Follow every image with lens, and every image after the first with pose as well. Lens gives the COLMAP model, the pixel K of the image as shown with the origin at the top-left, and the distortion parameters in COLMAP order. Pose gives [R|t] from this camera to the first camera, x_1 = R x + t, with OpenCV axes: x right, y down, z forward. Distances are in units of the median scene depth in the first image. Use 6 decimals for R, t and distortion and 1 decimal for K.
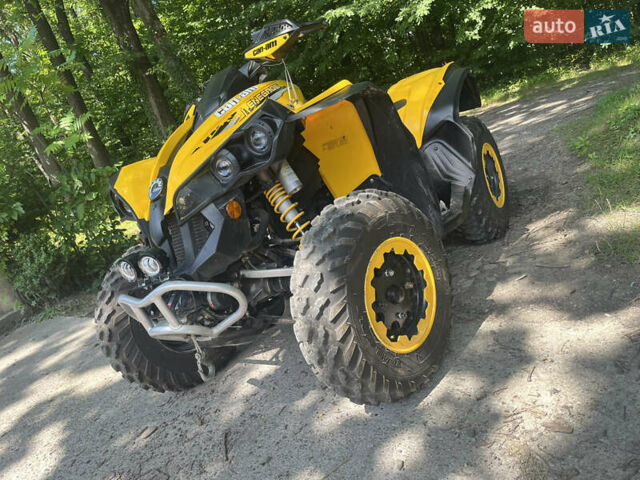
lens RADIAL K [[484.3, 0, 327.5], [0, 484.3, 247.8], [0, 0, 1]] dist [0.052271, -0.080011]
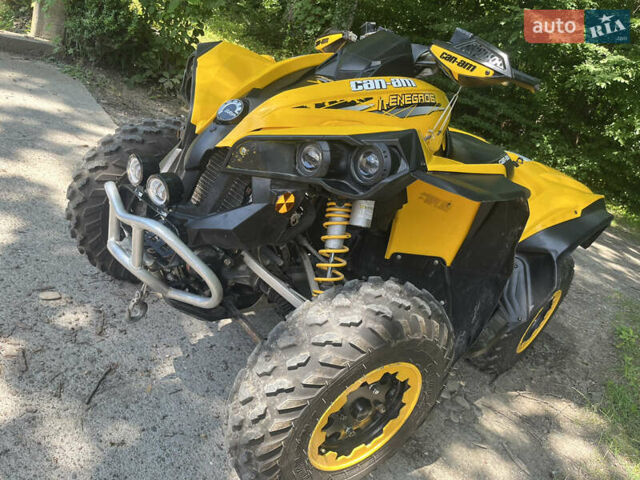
lens RADIAL K [[484.3, 0, 318.0], [0, 484.3, 239.9], [0, 0, 1]] dist [0.052271, -0.080011]
pose [[0.735133, 0.677103, 0.033342, -0.127984], [-0.675064, 0.726634, 0.127634, -0.158440], [0.062194, -0.116336, 0.991261, 0.197975]]
